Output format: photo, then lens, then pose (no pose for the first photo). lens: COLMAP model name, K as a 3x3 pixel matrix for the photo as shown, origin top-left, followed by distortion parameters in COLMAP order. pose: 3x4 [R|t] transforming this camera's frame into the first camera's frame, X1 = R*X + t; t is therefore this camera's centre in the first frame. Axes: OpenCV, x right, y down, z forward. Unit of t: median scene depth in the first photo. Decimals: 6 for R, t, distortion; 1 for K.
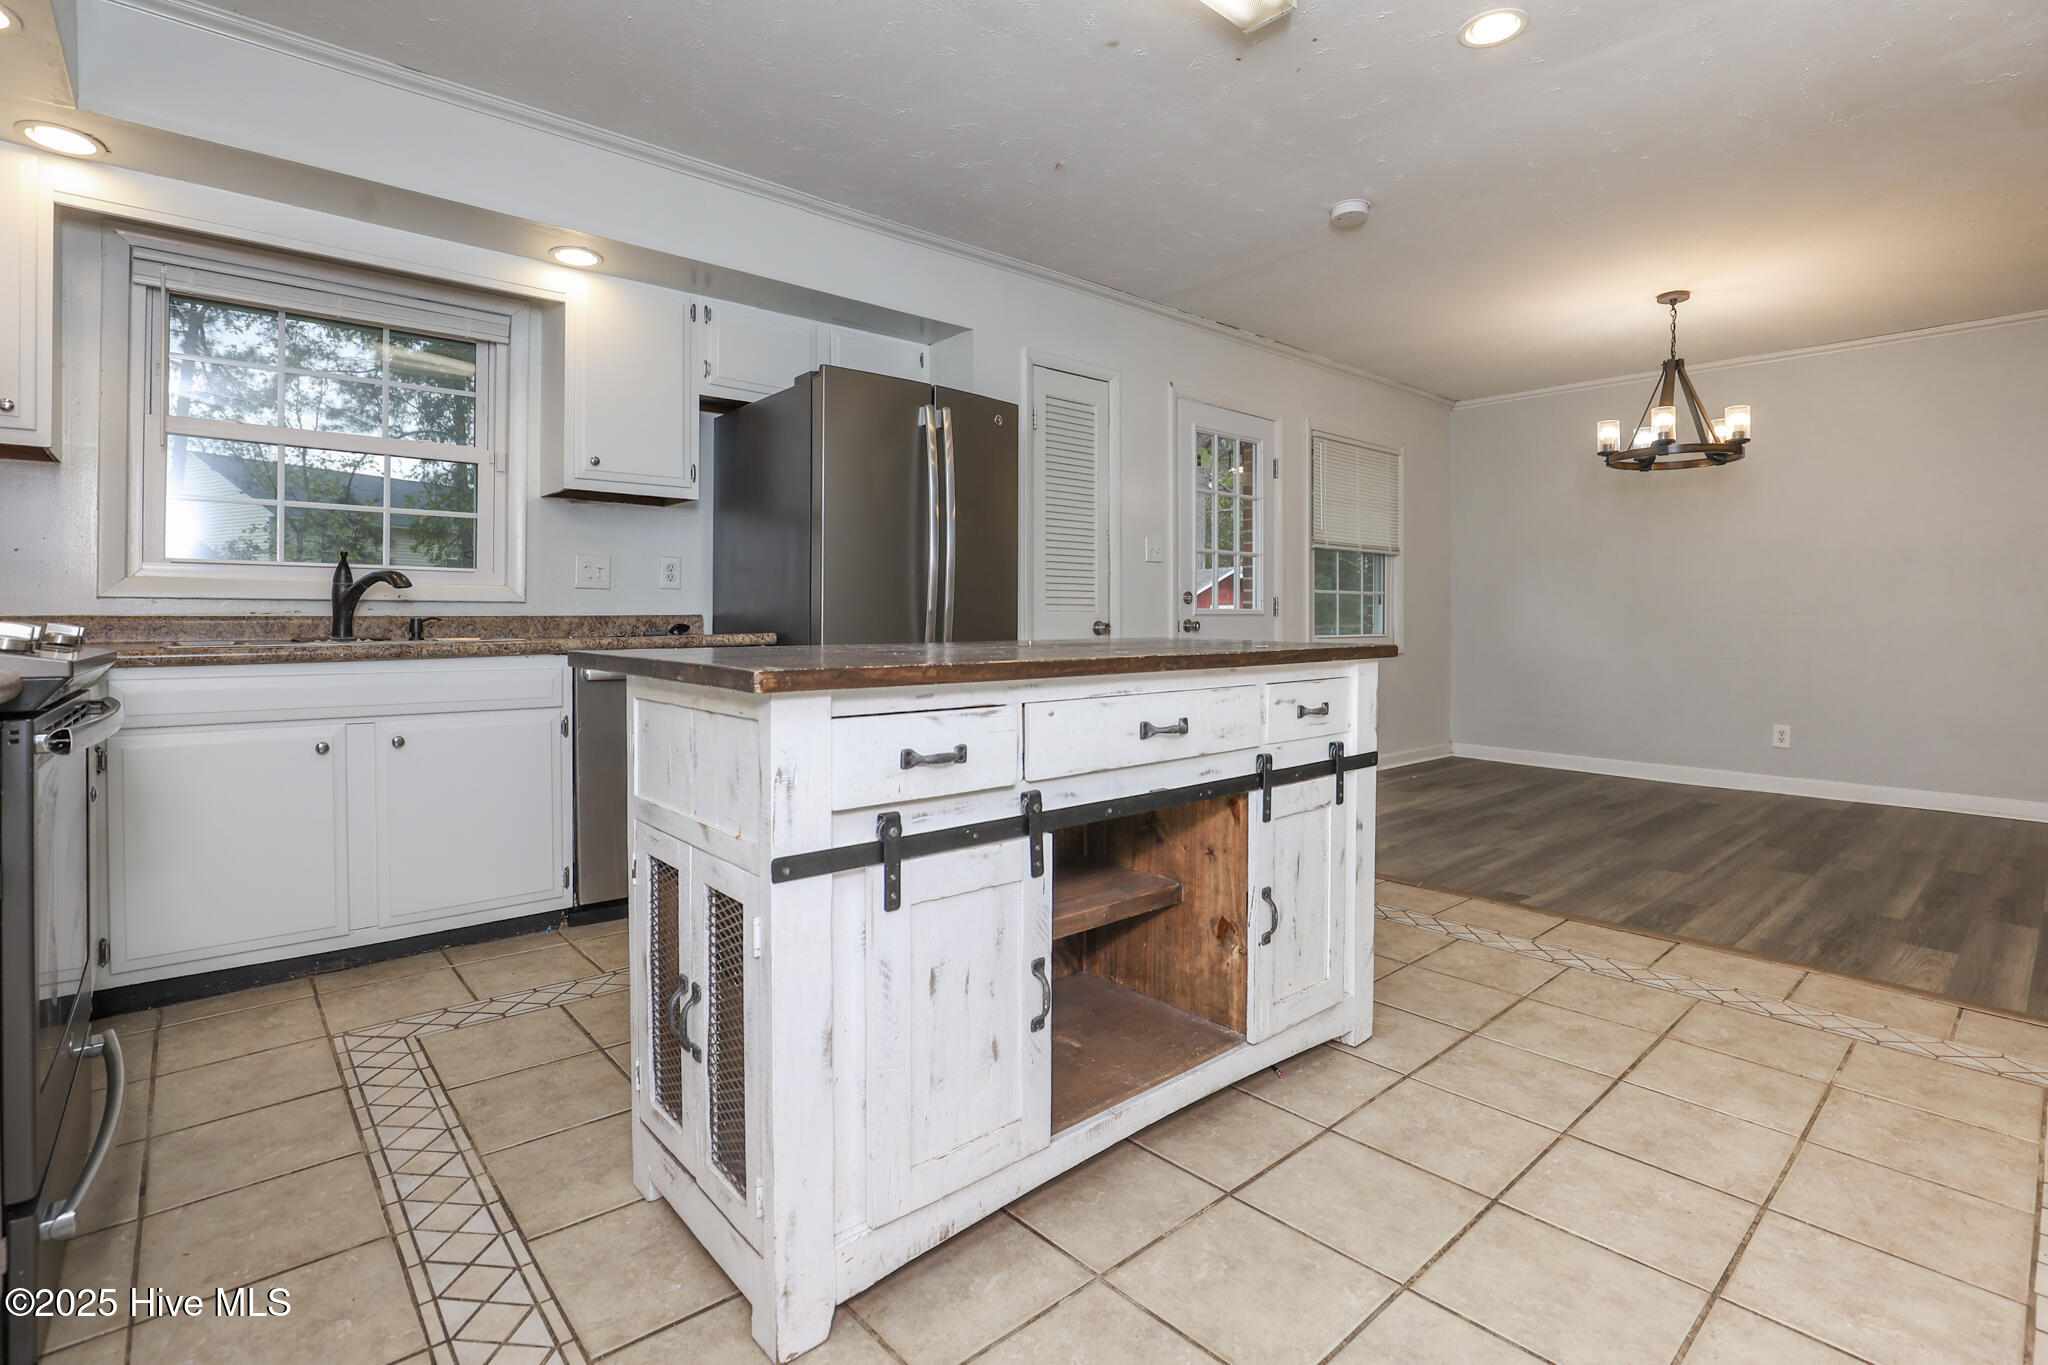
lens RADIAL K [[954.4, 0, 995.3], [0, 954.4, 614.9], [0, 0, 1]] dist [-0.032435, 0.004906]
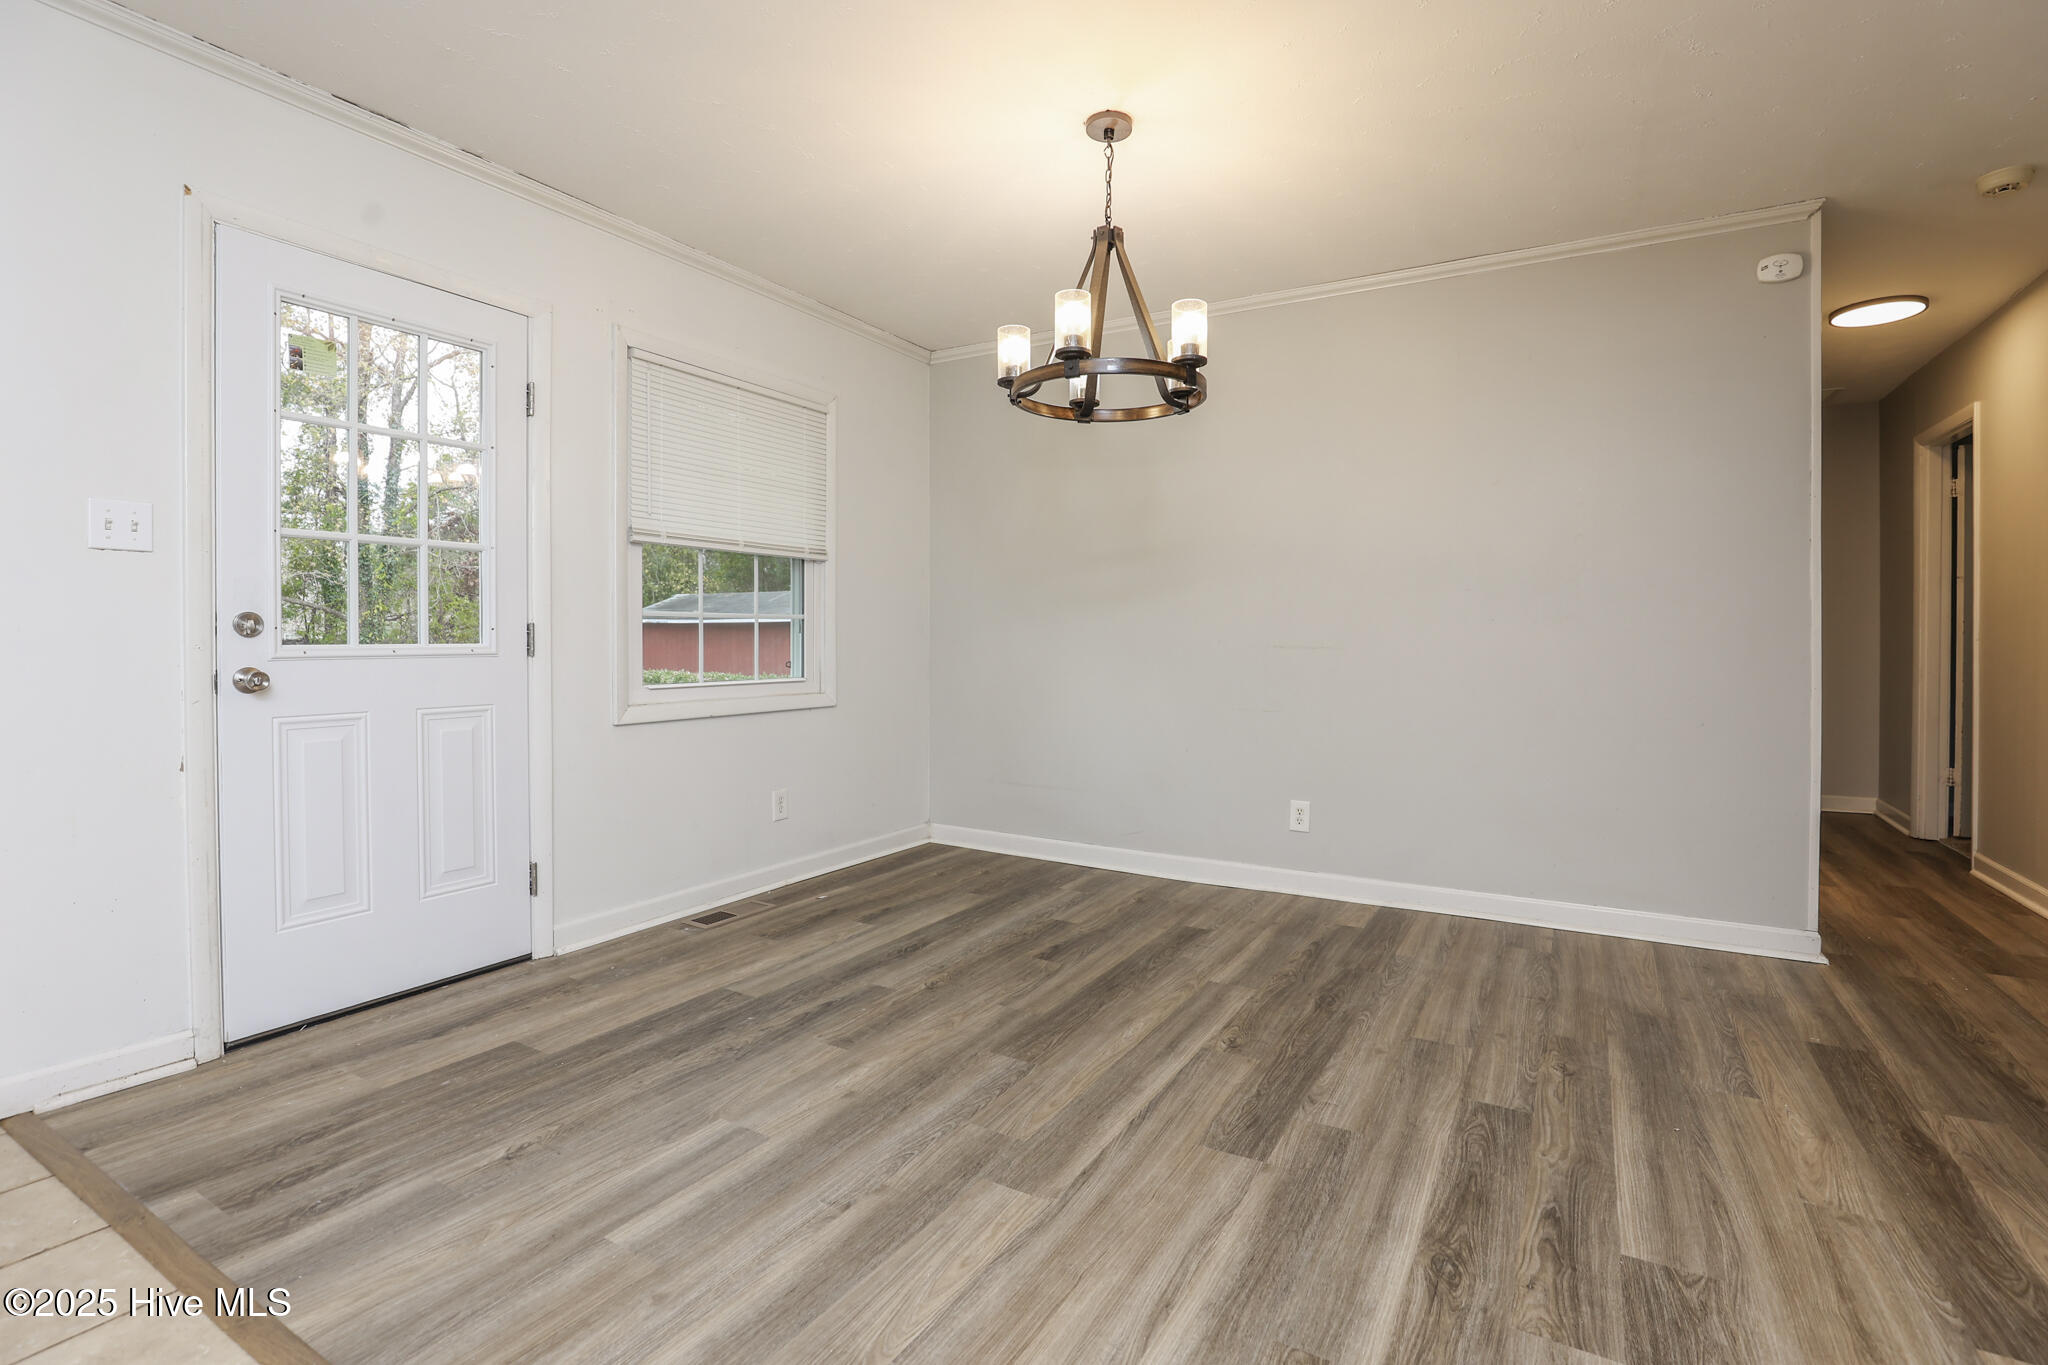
lens RADIAL K [[972.6, 0, 993.4], [0, 972.6, 648.5], [0, 0, 1]] dist [-0.034446, 0.005206]
pose [[0.949050, -0.004016, 0.315100, 0.459352], [0.001112, 0.999955, 0.009395, -0.010595], [-0.315124, -0.008566, 0.949012, 0.436363]]
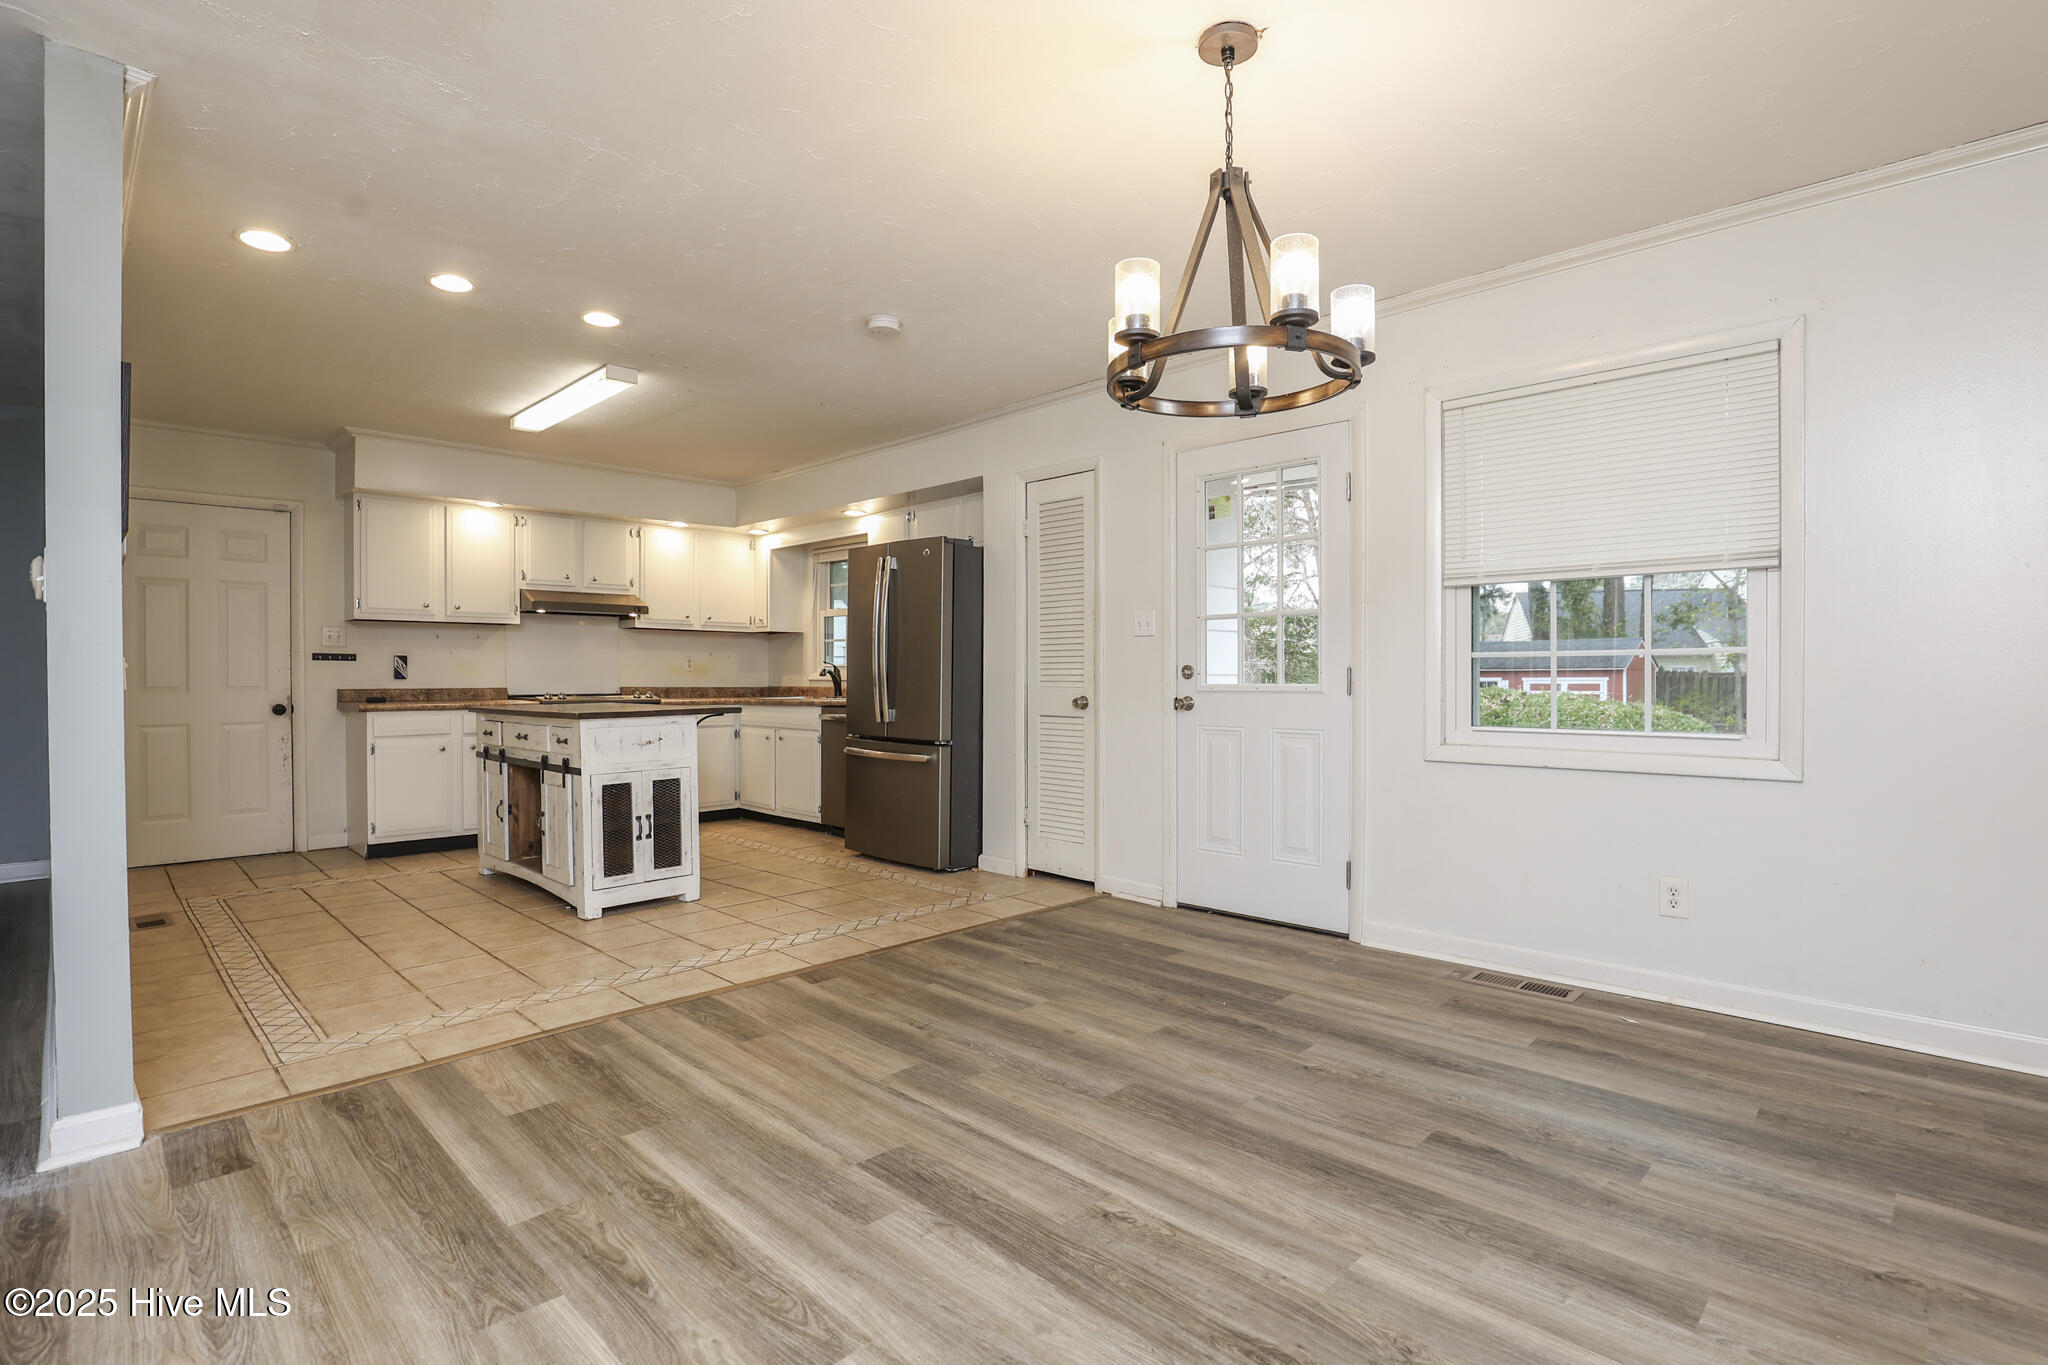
lens RADIAL K [[971.5, 0, 1096.3], [0, 971.5, 686.4], [0, 0, 1]] dist [-0.031638, 0.001864]
pose [[0.133974, 0.009692, -0.990937, 1.162828], [0.001804, 0.999948, 0.010024, -0.016700], [0.990983, -0.003131, 0.133949, 0.842102]]
